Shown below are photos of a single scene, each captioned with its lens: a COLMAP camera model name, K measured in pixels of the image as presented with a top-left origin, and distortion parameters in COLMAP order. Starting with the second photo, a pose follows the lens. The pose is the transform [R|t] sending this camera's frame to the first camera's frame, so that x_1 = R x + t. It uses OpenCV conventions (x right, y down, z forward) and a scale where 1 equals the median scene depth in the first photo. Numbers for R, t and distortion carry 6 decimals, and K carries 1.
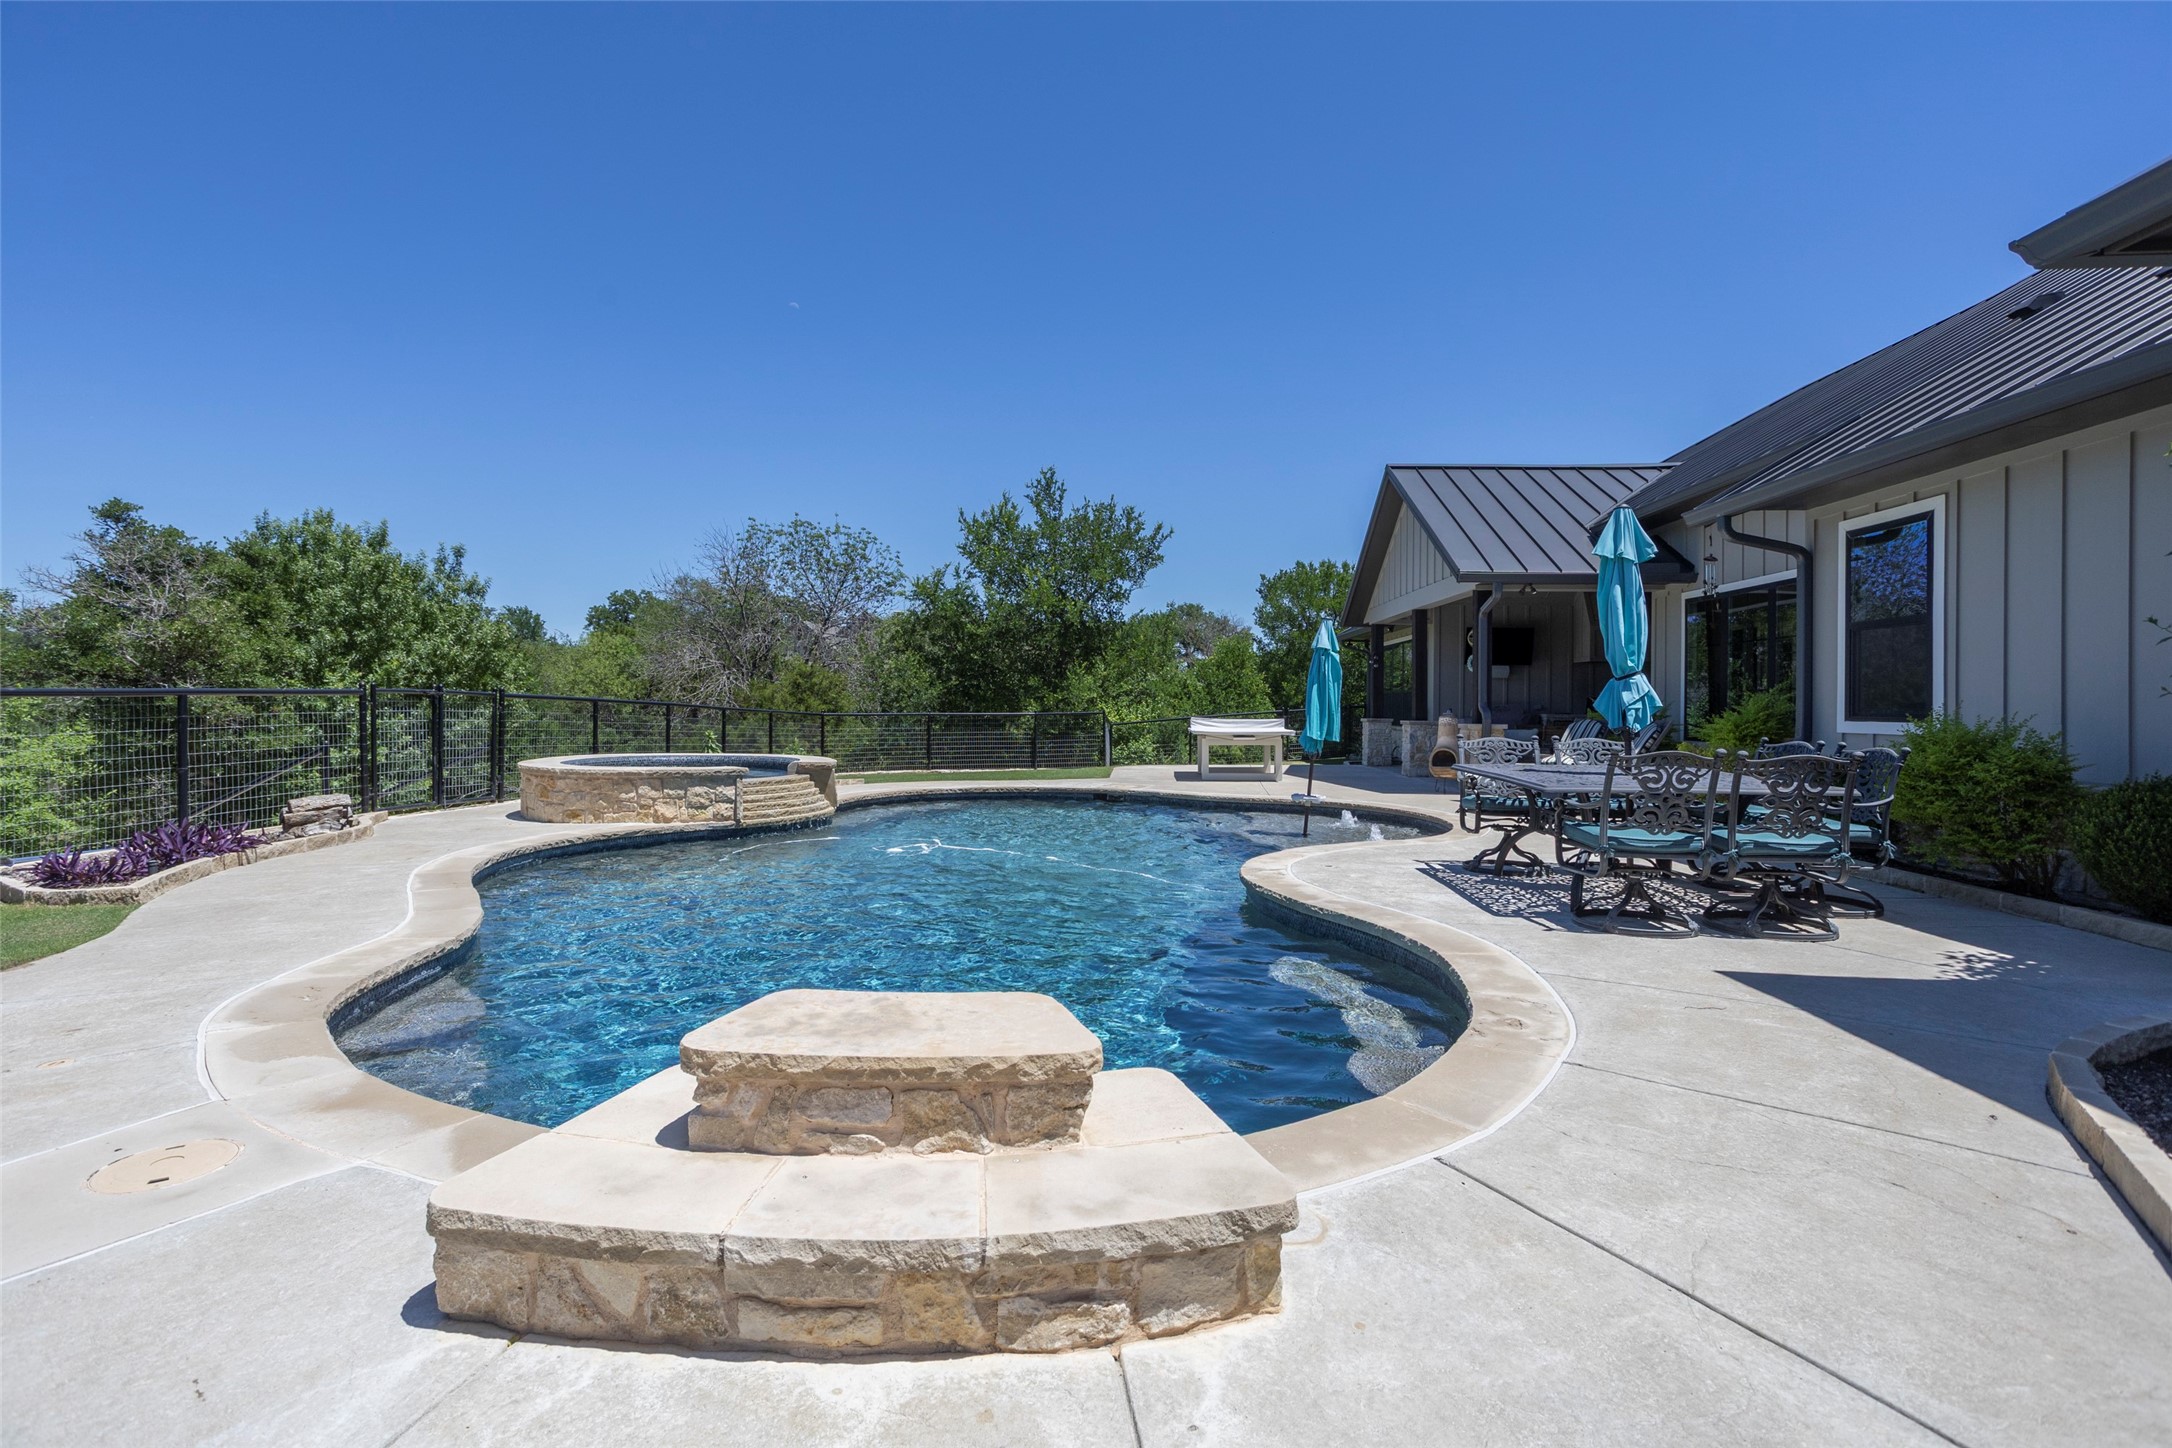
lens RADIAL K [[1030.1, 0, 1074.9], [0, 1030.1, 710.7], [0, 0, 1]] dist [-0.043414, 0.029739]
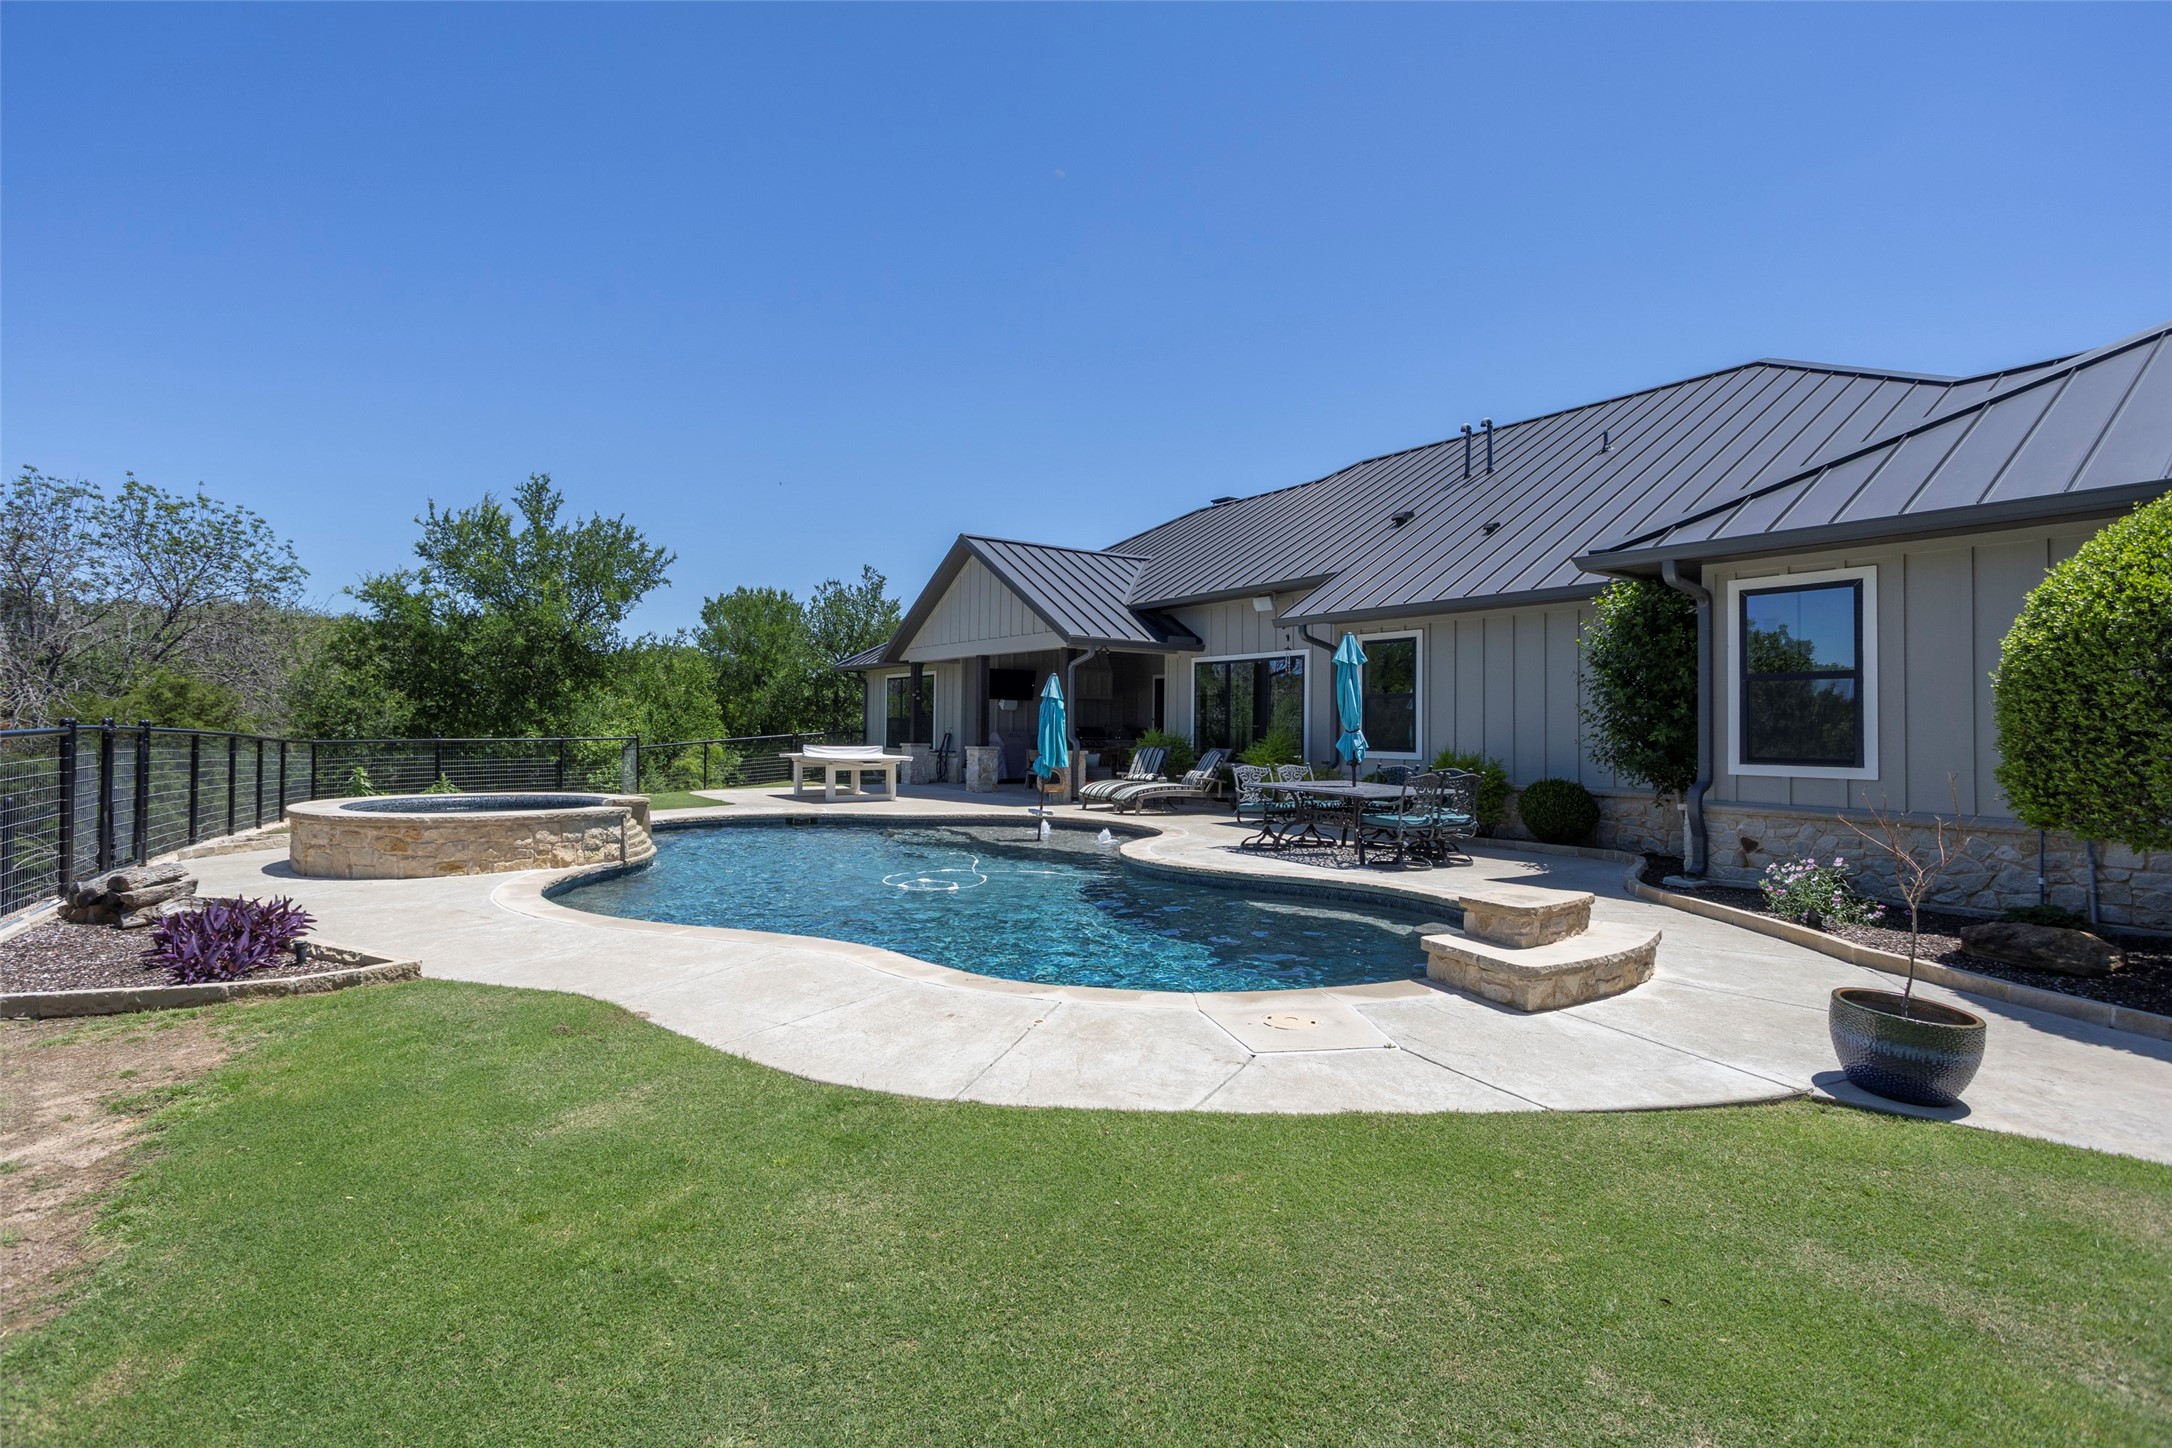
lens RADIAL K [[1030.1, 0, 1074.9], [0, 1030.1, 710.7], [0, 0, 1]] dist [-0.043414, 0.029739]
pose [[0.788743, 0.012266, 0.614601, -0.214903], [-0.003458, 0.999874, -0.015518, -0.009130], [-0.614713, 0.010114, 0.788686, -0.023520]]
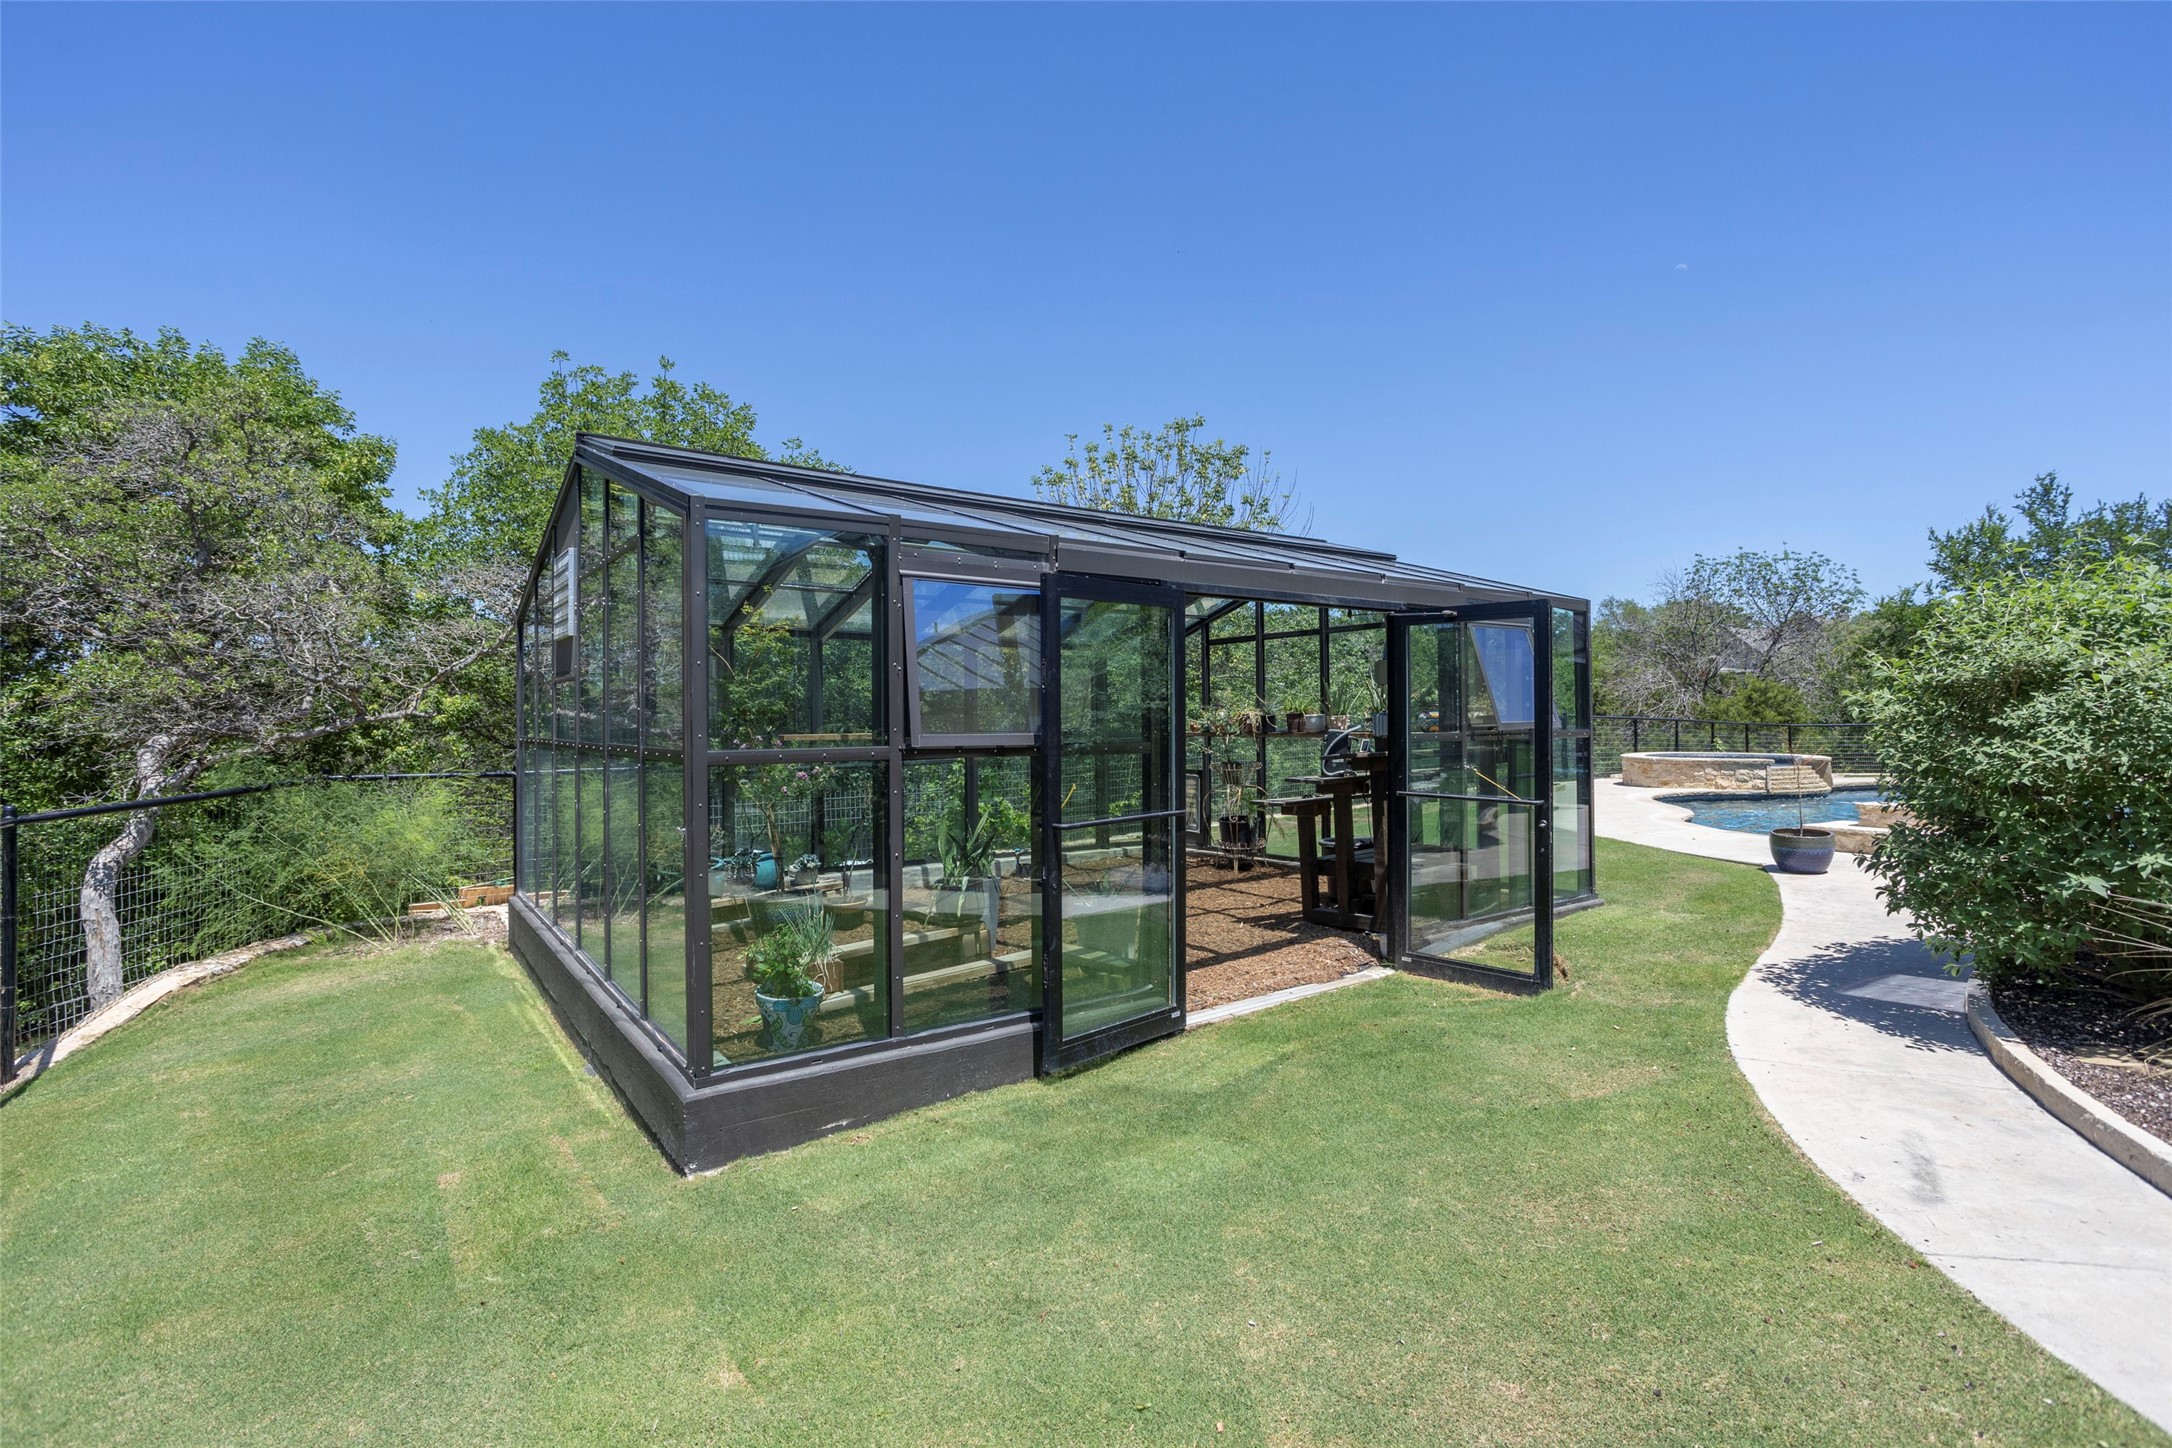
lens RADIAL K [[1030.1, 0, 1074.9], [0, 1030.1, 710.7], [0, 0, 1]] dist [-0.043414, 0.029739]
pose [[0.686227, -0.017098, -0.727187, 0.040564], [0.010666, 0.999853, -0.013444, -0.005434], [0.727309, 0.001470, 0.686308, -0.362106]]
